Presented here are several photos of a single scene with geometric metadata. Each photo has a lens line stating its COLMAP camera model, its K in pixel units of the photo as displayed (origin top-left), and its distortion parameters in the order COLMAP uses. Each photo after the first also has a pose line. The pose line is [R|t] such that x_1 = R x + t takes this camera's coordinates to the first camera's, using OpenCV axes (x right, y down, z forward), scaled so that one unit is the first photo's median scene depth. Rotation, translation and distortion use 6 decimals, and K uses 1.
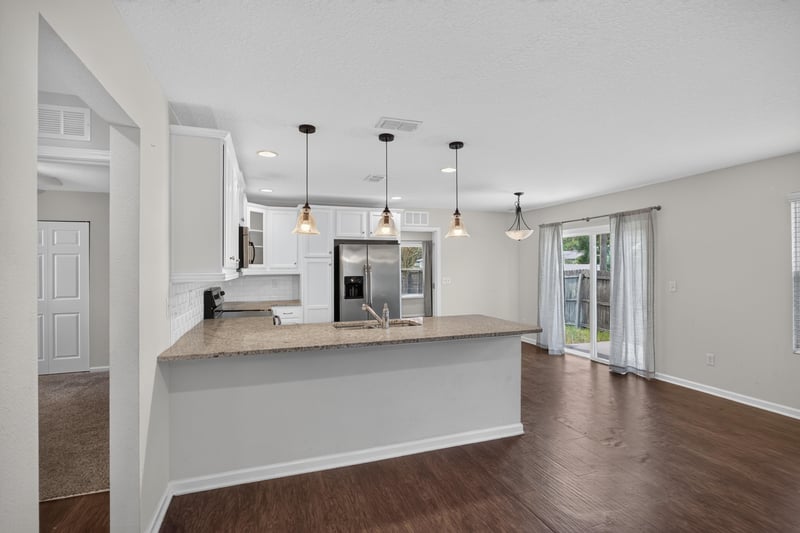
lens RADIAL K [[382.8, 0, 401.0], [0, 382.8, 263.6], [0, 0, 1]] dist [-0.021478, 0.004729]
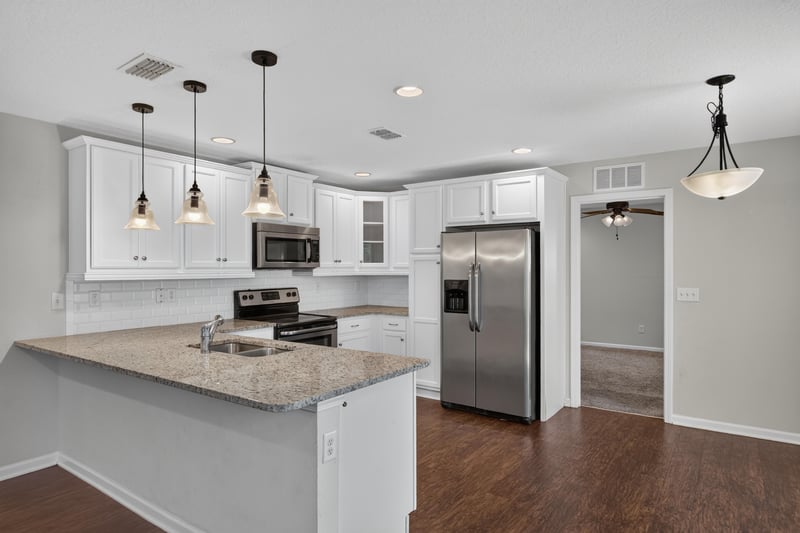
lens RADIAL K [[468.5, 0, 403.6], [0, 468.5, 268.7], [0, 0, 1]] dist [-0.000673, -0.000465]
pose [[0.578897, 0.005506, -0.815382, 0.515013], [0.007944, 0.999892, 0.012392, 0.002279], [0.815362, -0.013651, 0.578791, 0.456417]]
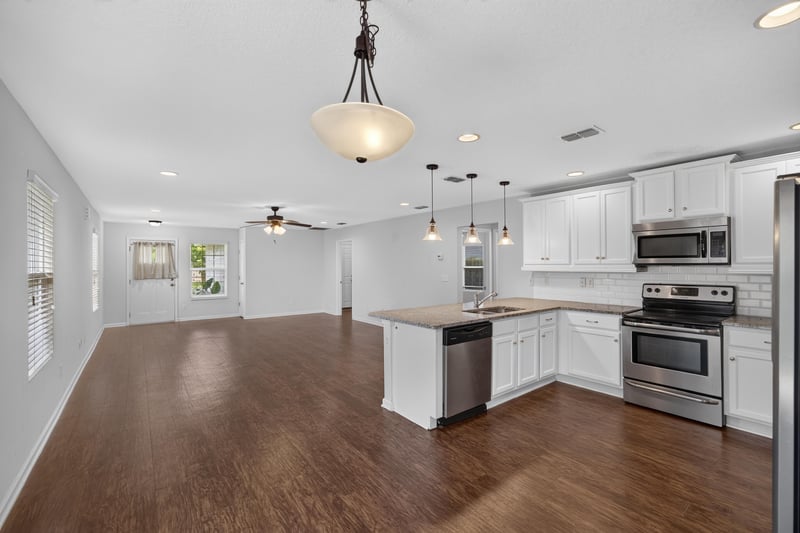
lens RADIAL K [[353.7, 0, 404.8], [0, 353.7, 263.7], [0, 0, 1]] dist [-0.004183, 0.002055]
pose [[-0.949069, 0.008206, -0.314960, 0.360747], [0.013028, 0.999828, -0.013208, 0.011851], [0.314798, -0.016638, -0.949013, 1.247644]]
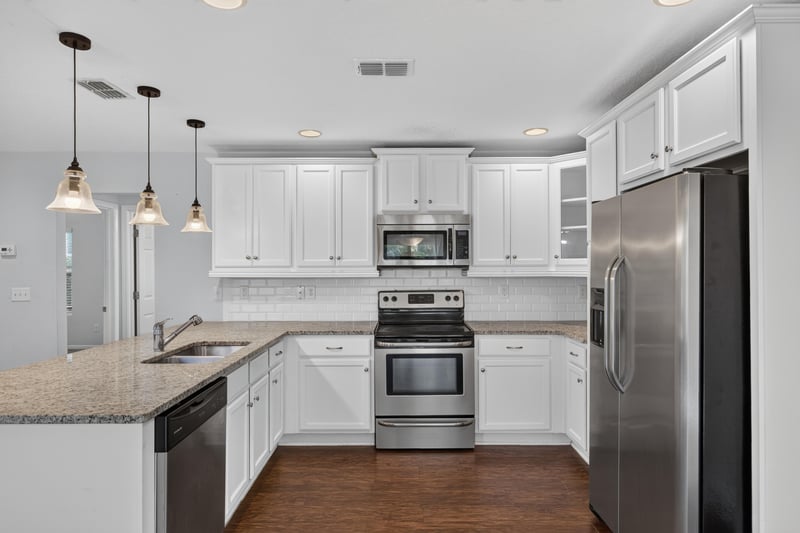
lens RADIAL K [[468.5, 0, 404.4], [0, 468.5, 265.1], [0, 0, 1]] dist [-0.000673, -0.000465]
pose [[-0.331083, 0.003202, -0.943596, 0.372554], [0.015363, 0.999880, -0.001997, 0.009224], [0.943477, -0.015158, -0.331092, 0.999864]]
